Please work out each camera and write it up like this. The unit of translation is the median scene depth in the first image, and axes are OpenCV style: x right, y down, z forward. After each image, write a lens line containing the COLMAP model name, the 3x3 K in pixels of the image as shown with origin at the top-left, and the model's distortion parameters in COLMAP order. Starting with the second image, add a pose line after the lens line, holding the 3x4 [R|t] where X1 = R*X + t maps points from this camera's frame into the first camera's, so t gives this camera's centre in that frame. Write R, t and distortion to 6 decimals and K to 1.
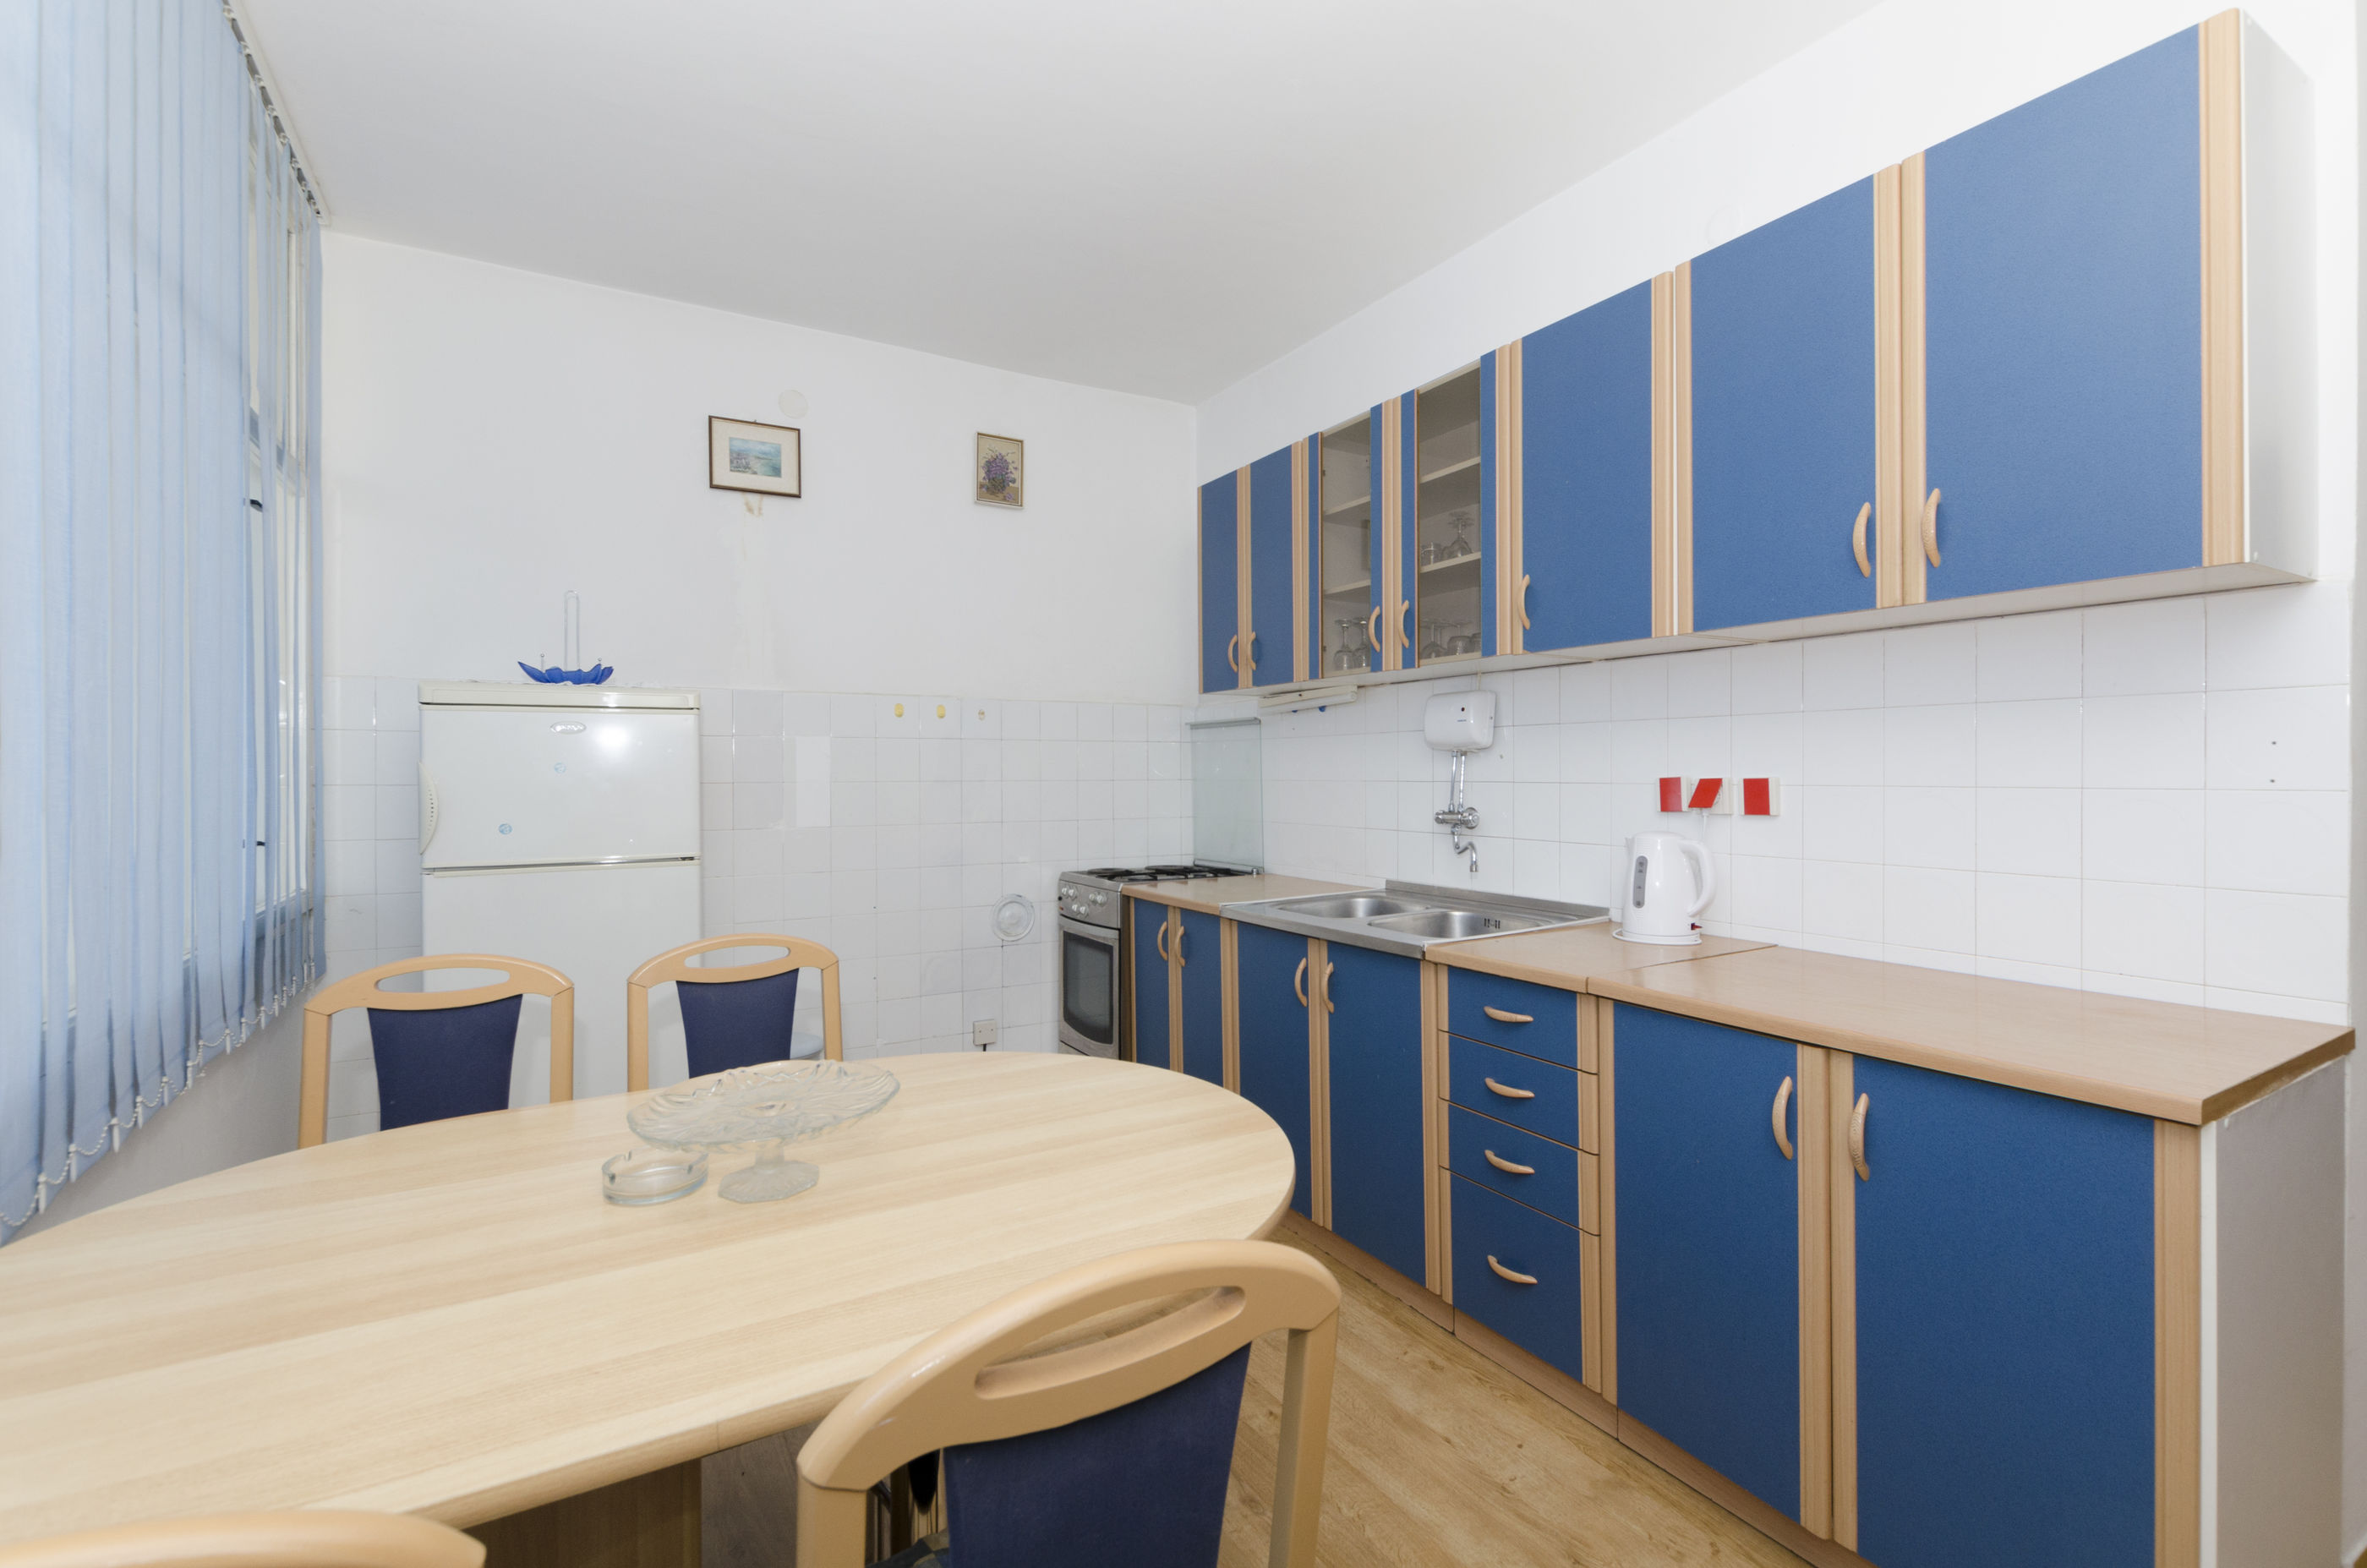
lens RADIAL K [[1034.6, 0, 1186.1], [0, 1034.6, 773.4], [0, 0, 1]] dist [0.012509, -0.000134]
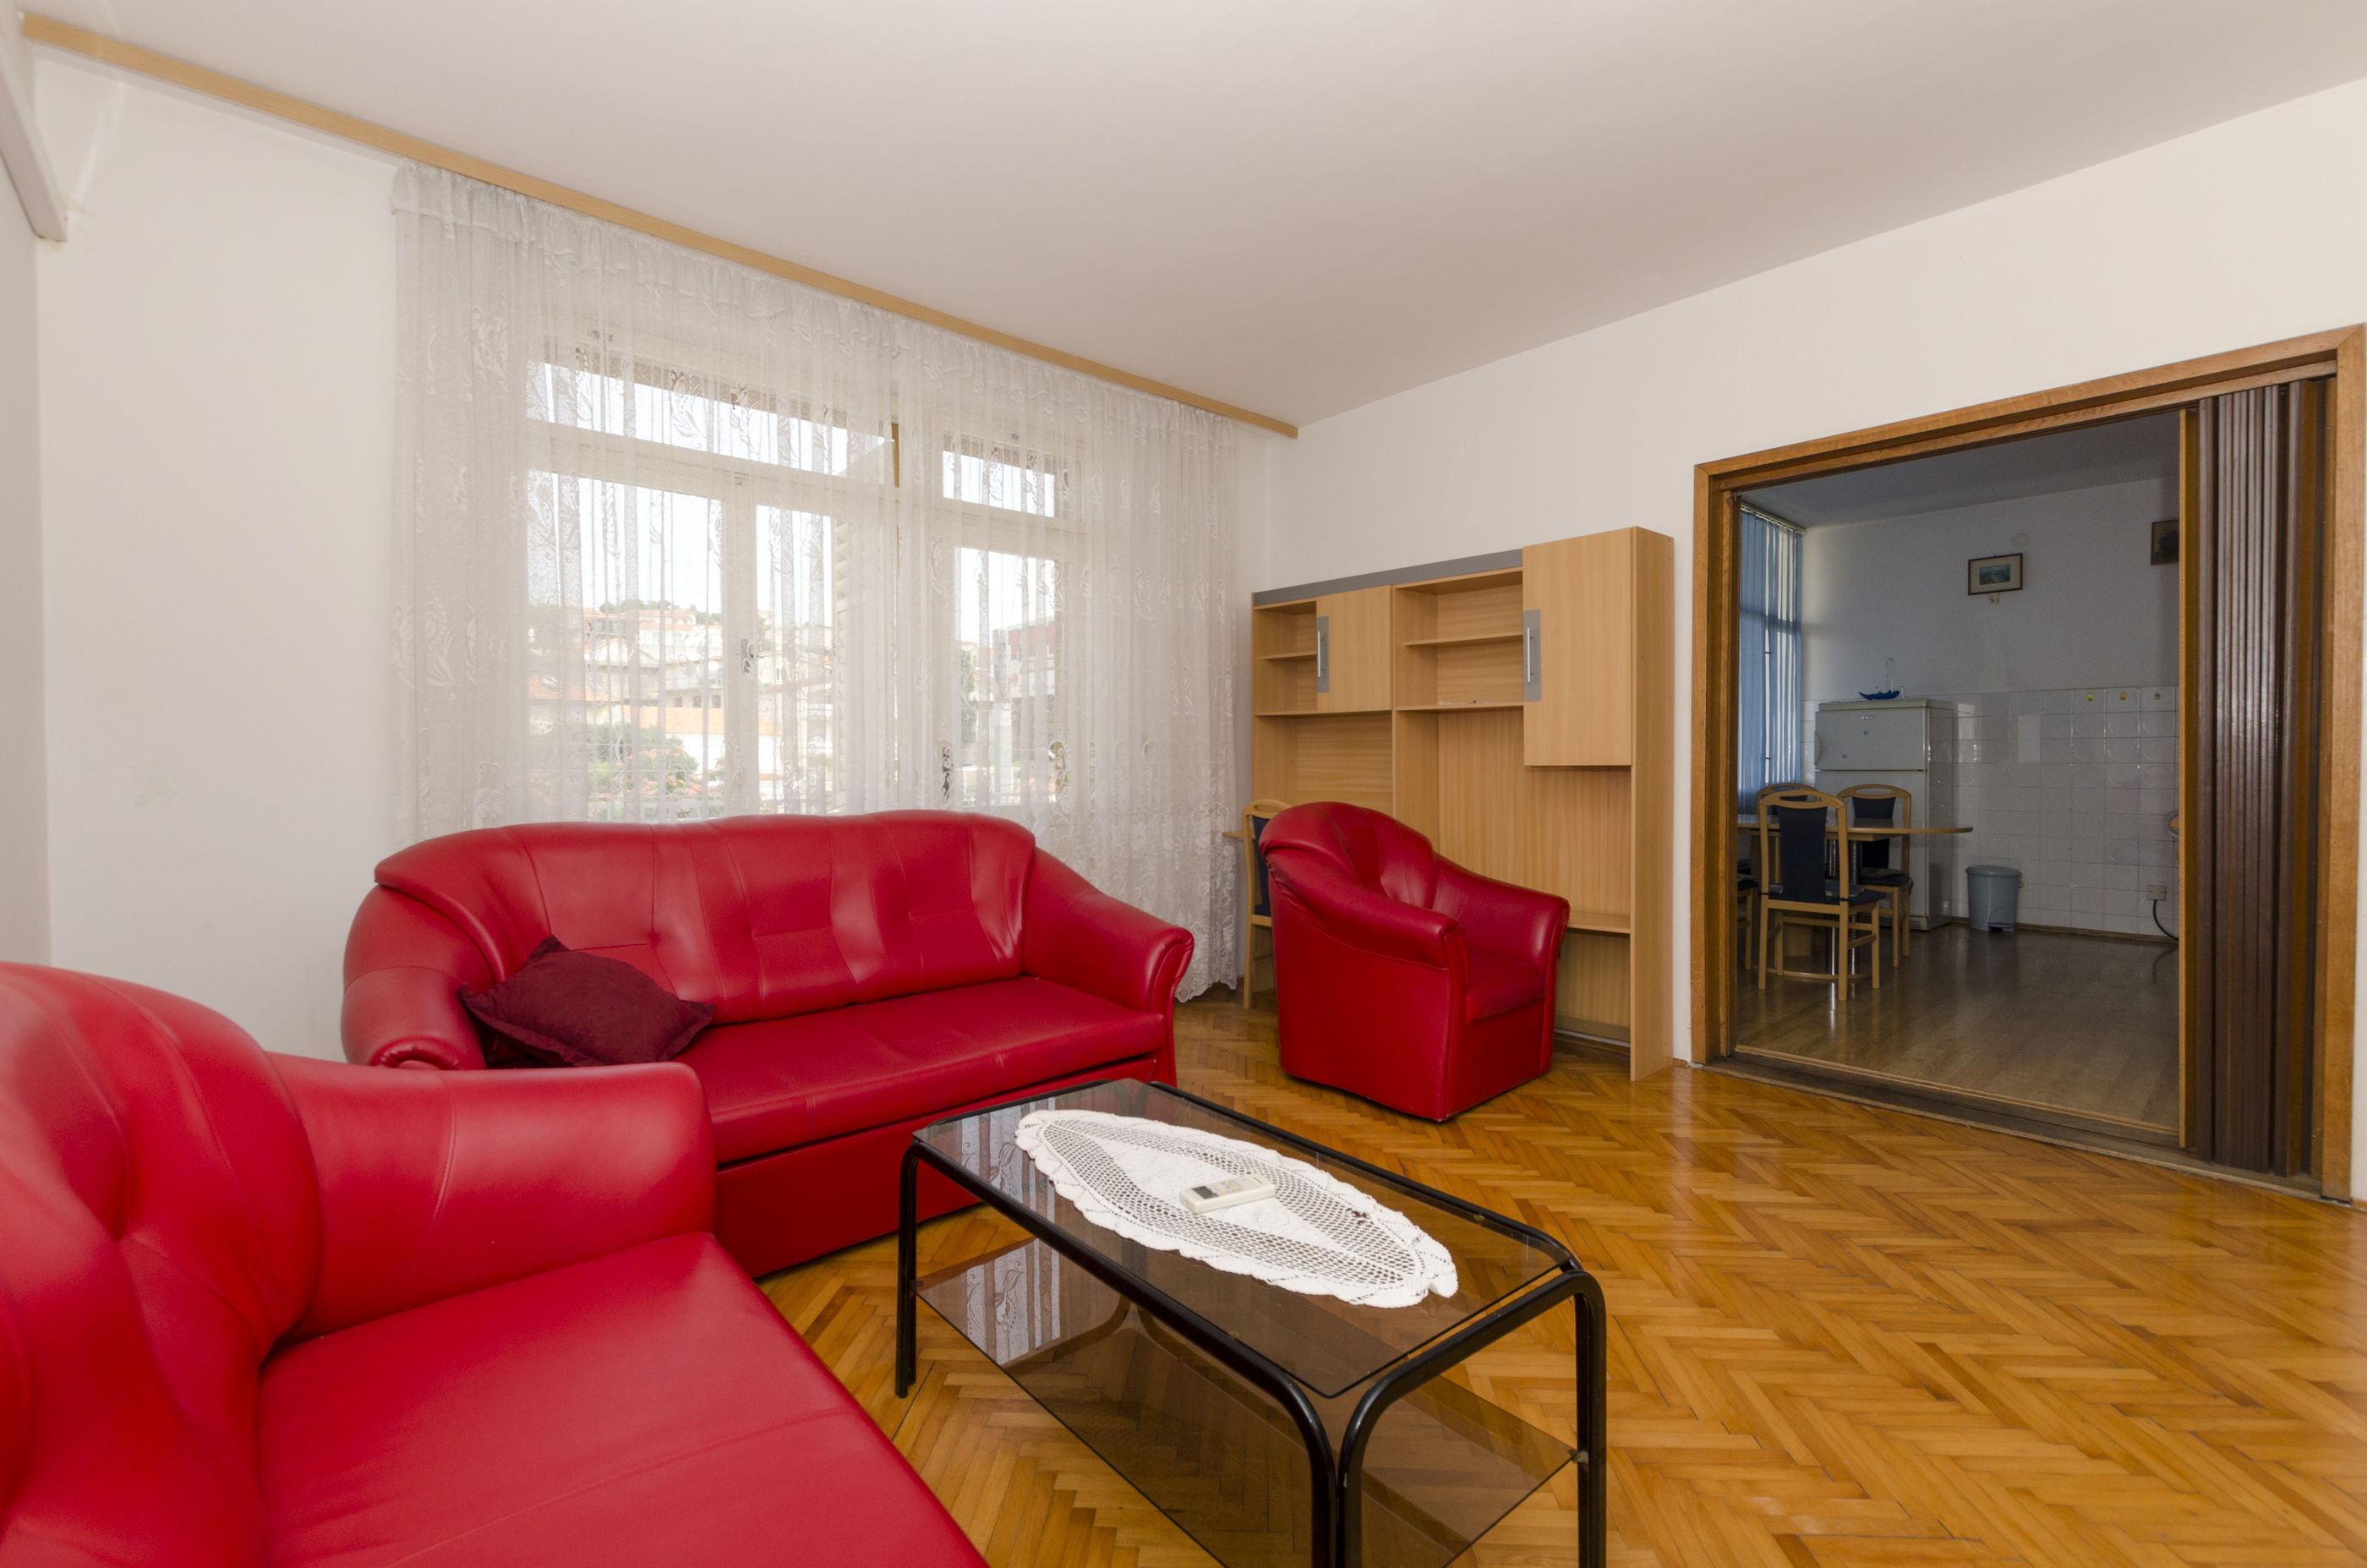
lens RADIAL K [[983.8, 0, 1183.5], [0, 983.8, 784.0], [0, 0, 1]] dist [-0.000640, -0.000099]
pose [[0.191914, 0.027355, -0.981030, 1.352483], [0.006263, 0.999557, 0.029097, 0.035247], [0.981392, -0.011729, 0.191657, -1.044914]]
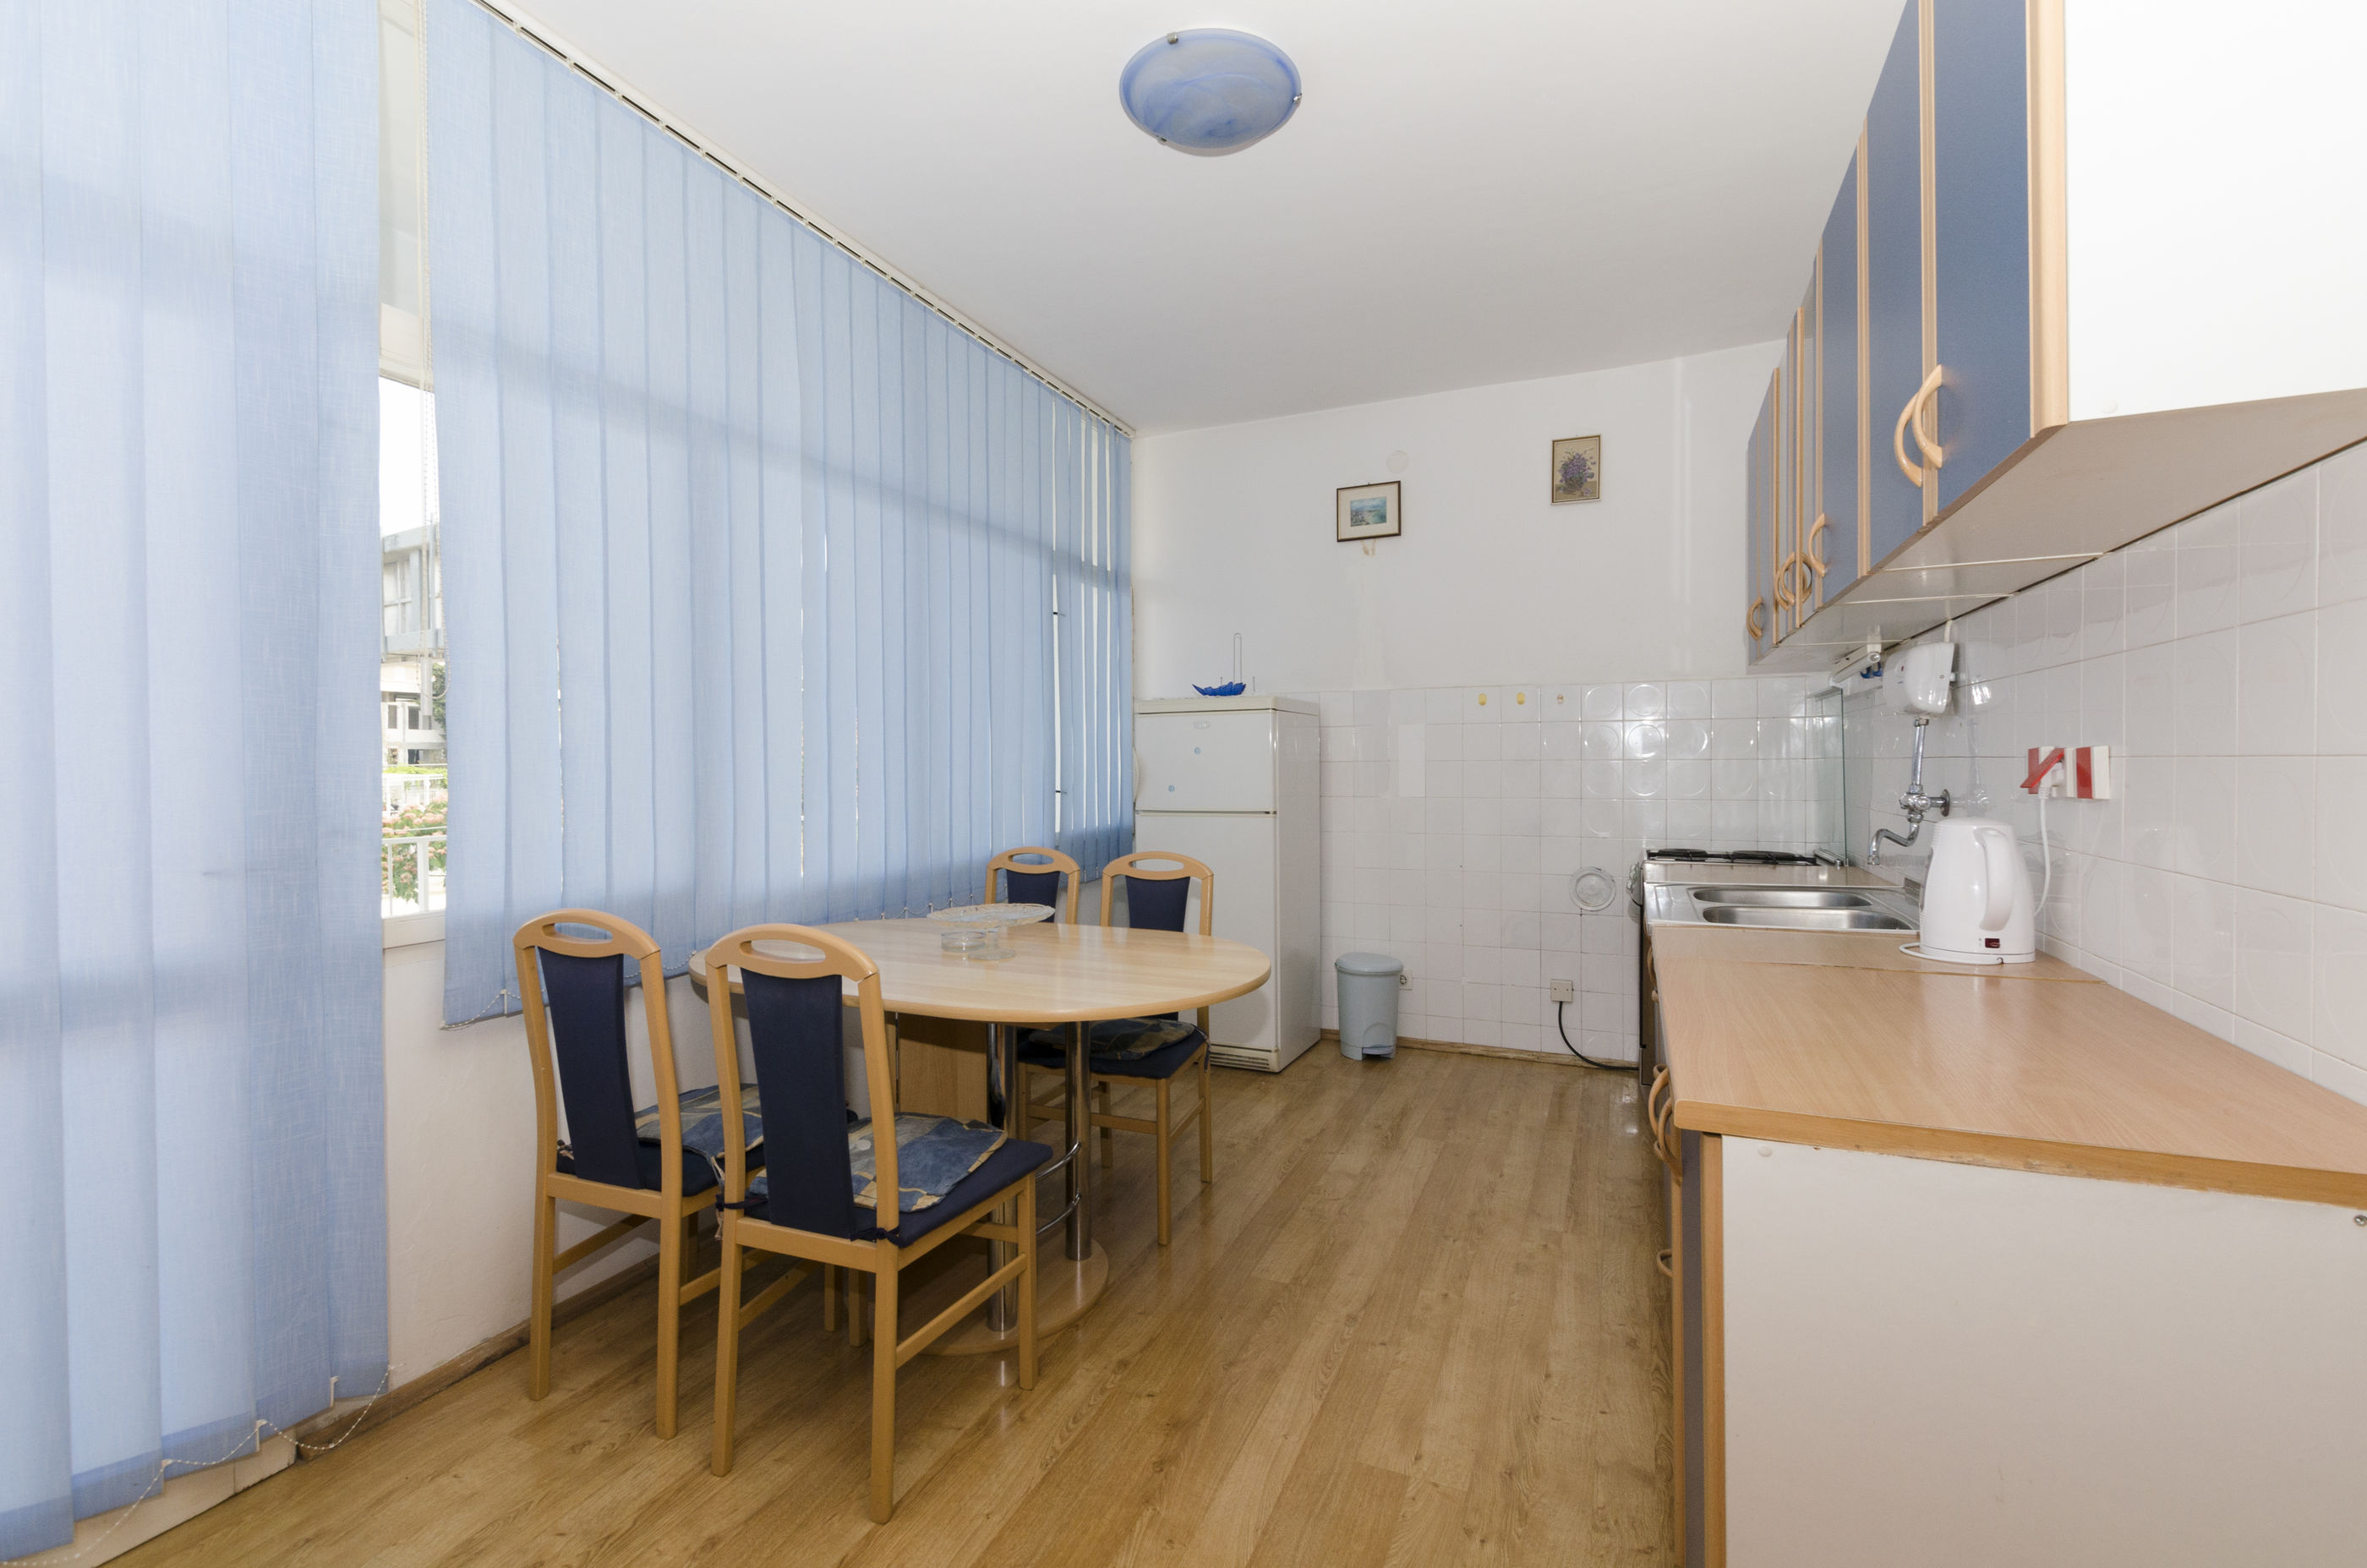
lens RADIAL K [[1034.6, 0, 1186.1], [0, 1034.6, 773.4], [0, 0, 1]] dist [0.012509, -0.000134]
pose [[0.586554, 0.008805, -0.809862, 0.606336], [0.002827, 0.999913, 0.012919, 0.008030], [0.809905, -0.009868, 0.586478, 0.058364]]
